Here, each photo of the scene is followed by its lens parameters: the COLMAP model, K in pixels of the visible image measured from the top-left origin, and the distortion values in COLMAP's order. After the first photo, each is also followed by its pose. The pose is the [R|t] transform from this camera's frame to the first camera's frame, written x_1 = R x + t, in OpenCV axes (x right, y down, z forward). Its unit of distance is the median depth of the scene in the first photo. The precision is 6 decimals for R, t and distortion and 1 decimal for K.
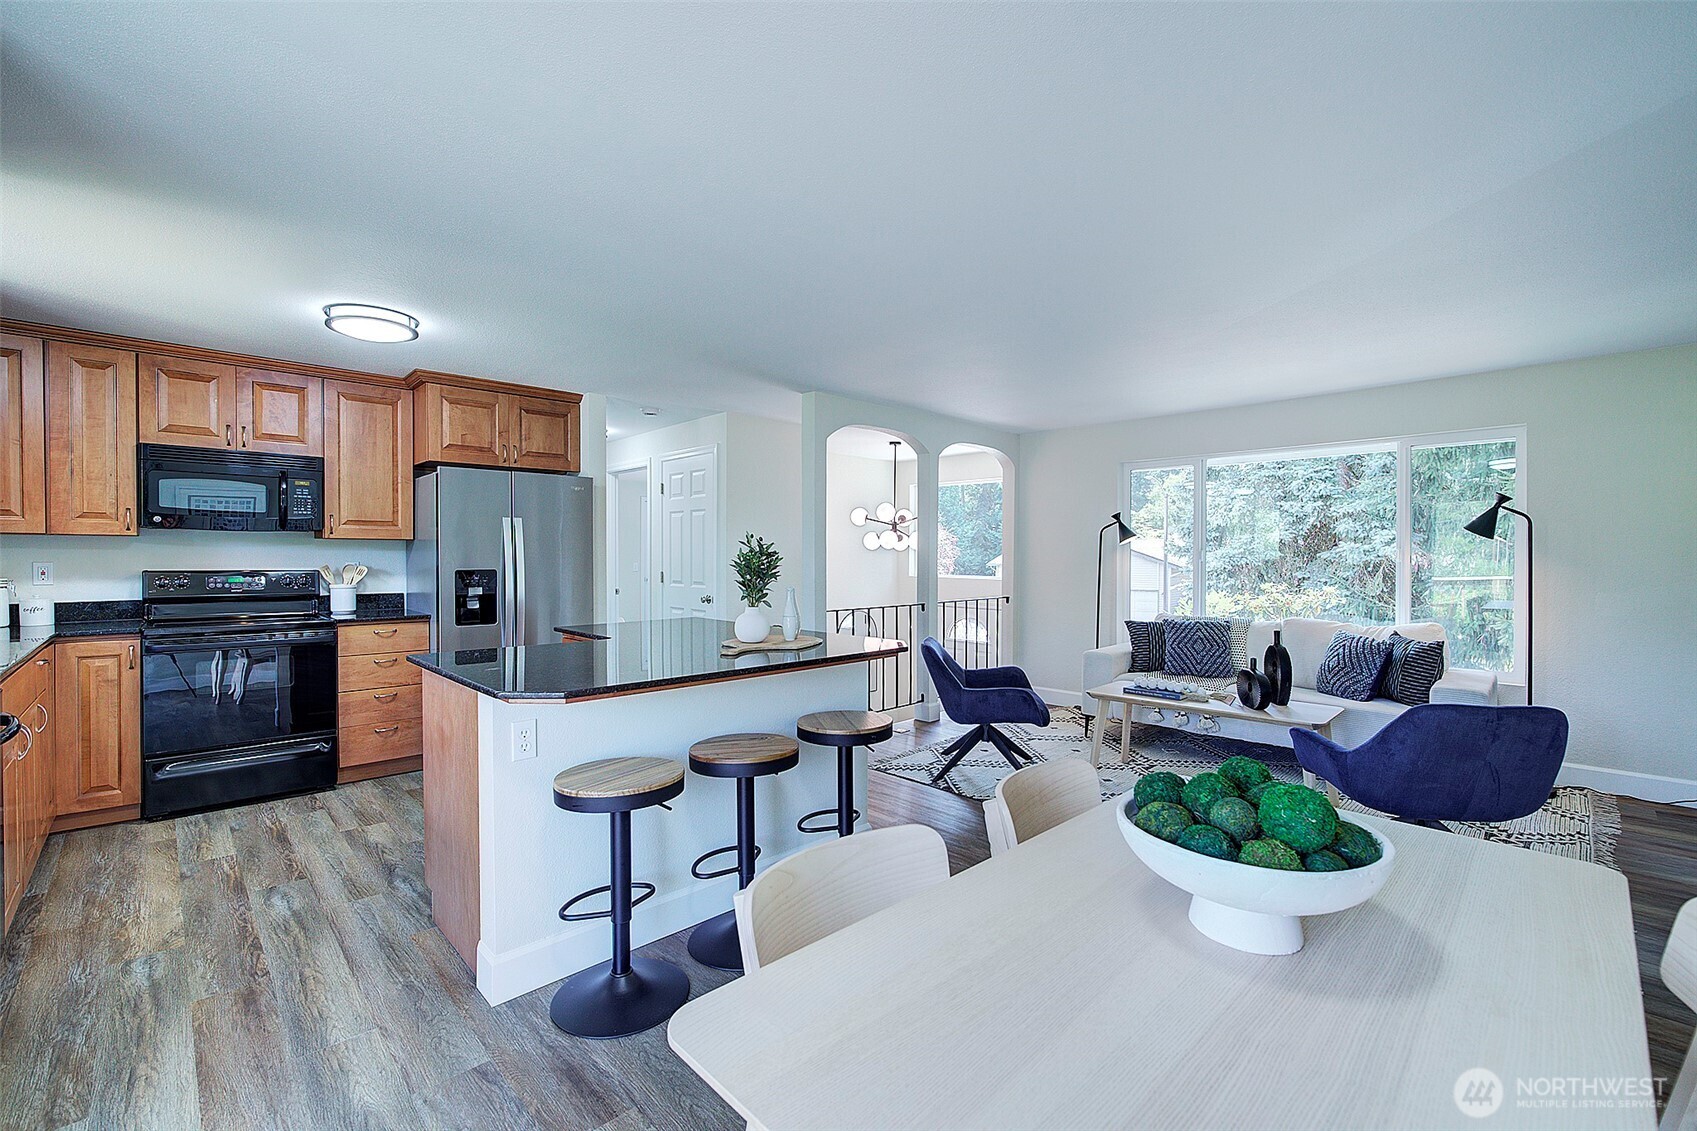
lens RADIAL K [[738.2, 0, 832.7], [0, 738.2, 567.4], [0, 0, 1]] dist [-0.015493, 0.002312]
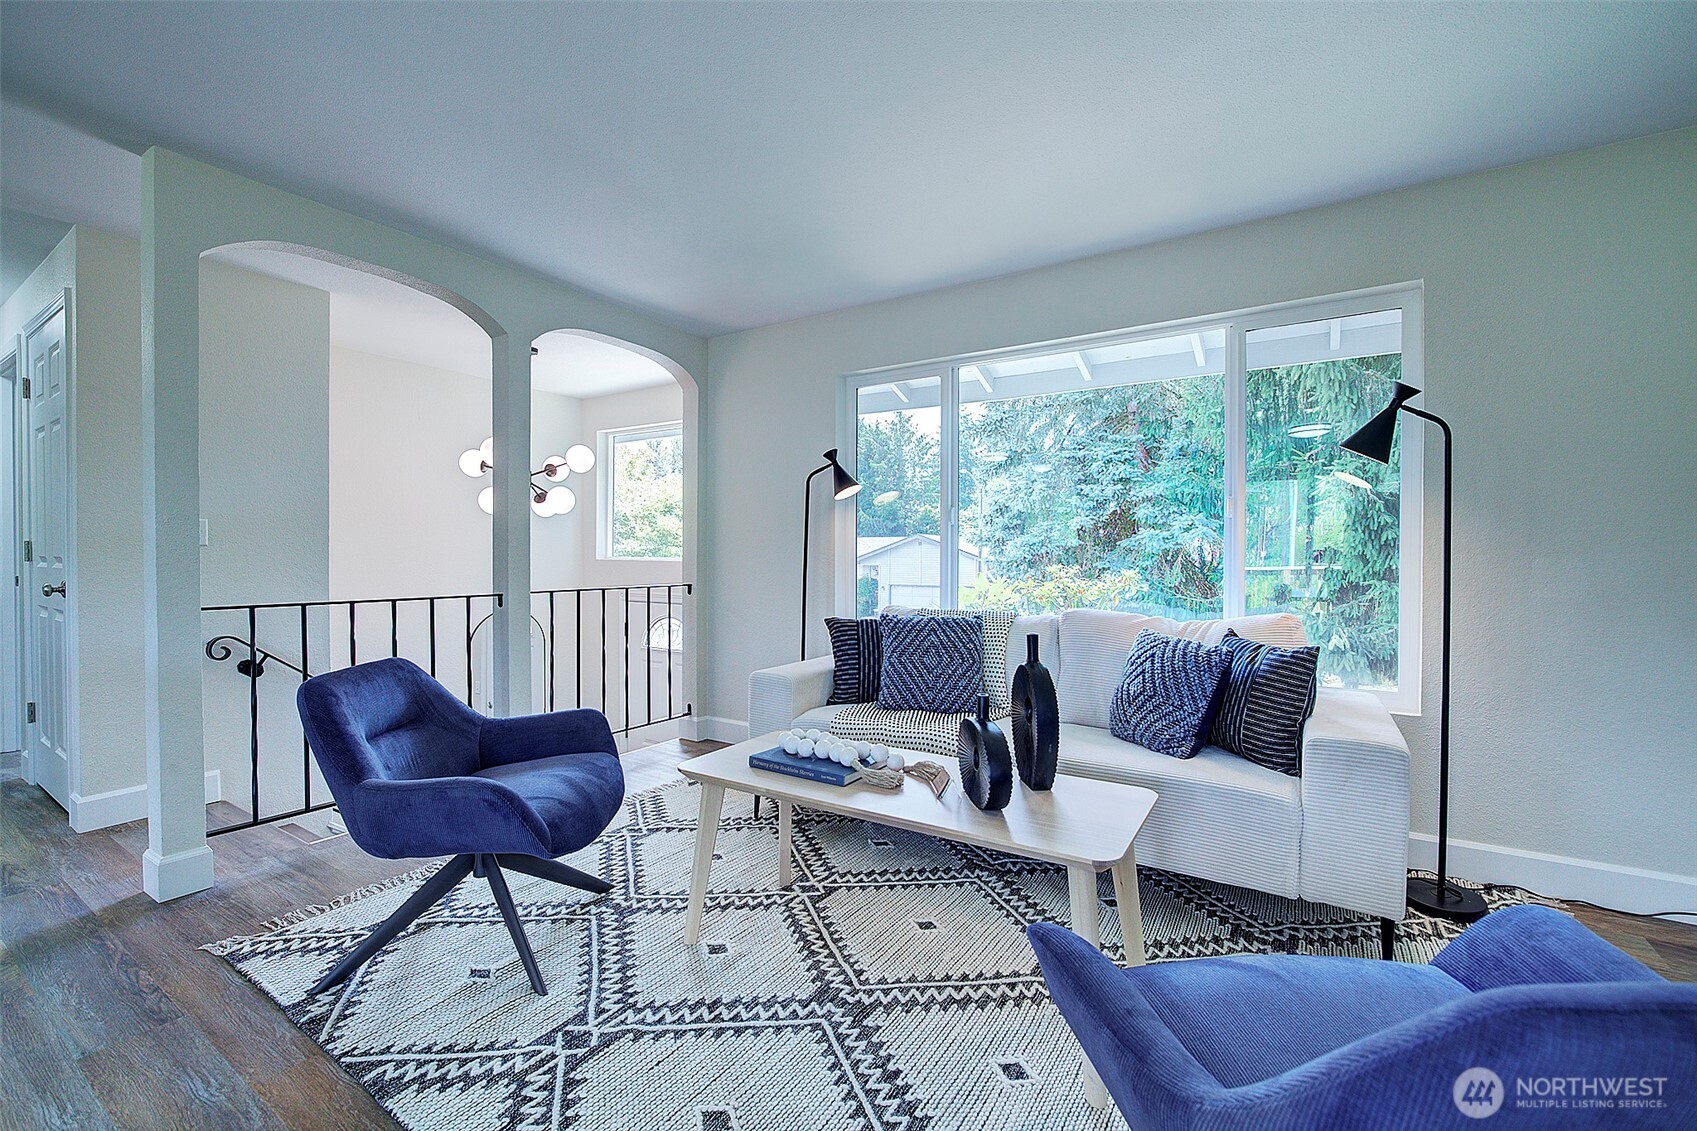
lens RADIAL K [[738.2, 0, 838.8], [0, 738.2, 568.5], [0, 0, 1]] dist [-0.015493, 0.002312]
pose [[0.975864, -0.001467, 0.218376, 0.265475], [0.001203, 0.999998, 0.001341, 0.029755], [-0.218378, -0.001046, 0.975864, 0.392572]]
